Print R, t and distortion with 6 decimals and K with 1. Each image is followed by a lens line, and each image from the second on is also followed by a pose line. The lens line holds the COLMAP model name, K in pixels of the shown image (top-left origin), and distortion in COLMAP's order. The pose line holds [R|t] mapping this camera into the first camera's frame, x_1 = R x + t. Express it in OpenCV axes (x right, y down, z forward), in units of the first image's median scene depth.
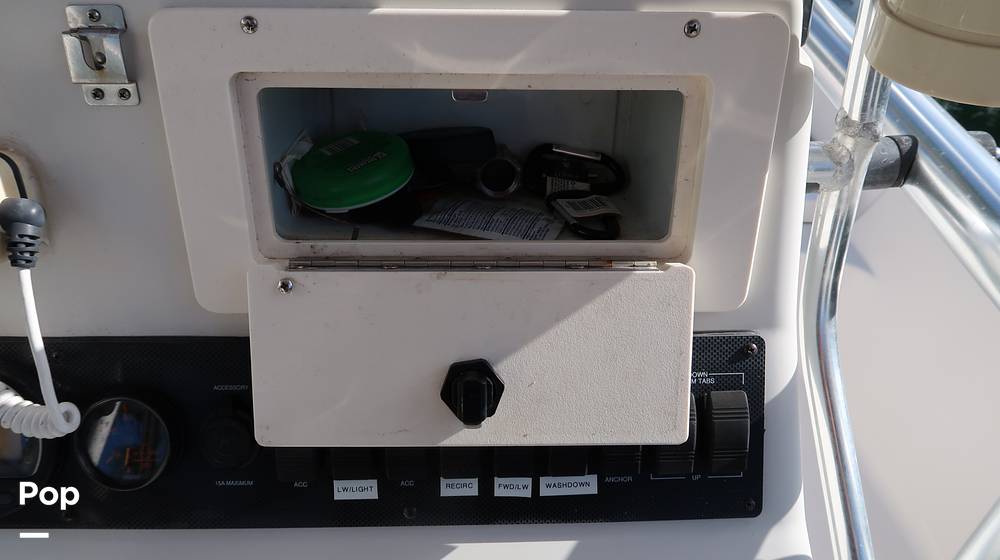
lens RADIAL K [[488.7, 0, 500.0], [0, 488.7, 280.0], [0, 0, 1]] dist [-0.018202, 0.001380]
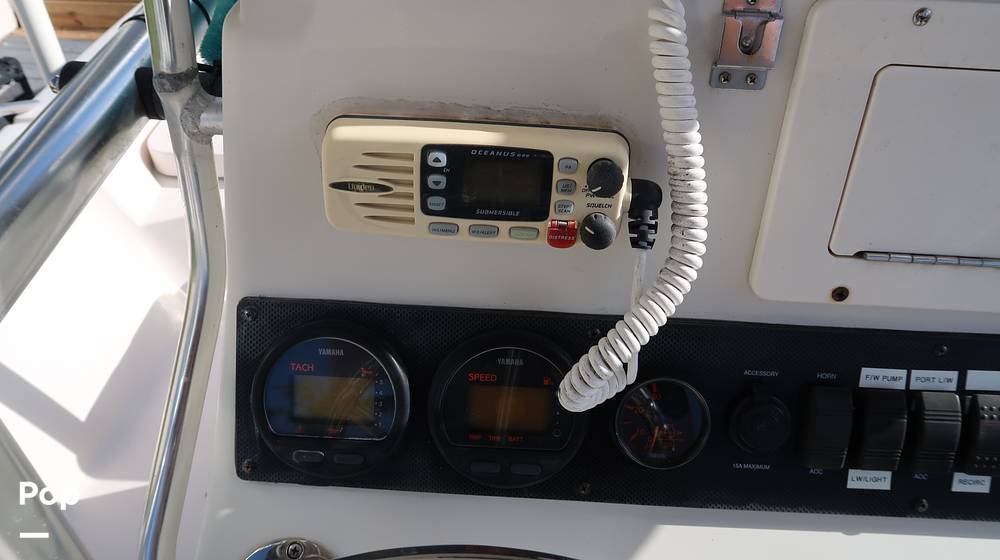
lens RADIAL K [[488.7, 0, 500.0], [0, 488.7, 280.0], [0, 0, 1]] dist [-0.018202, 0.001380]
pose [[0.997365, 0.056004, -0.046120, -1.050739], [-0.053907, 0.997508, 0.045515, 0.007037], [0.048554, -0.042909, 0.997898, -0.033676]]
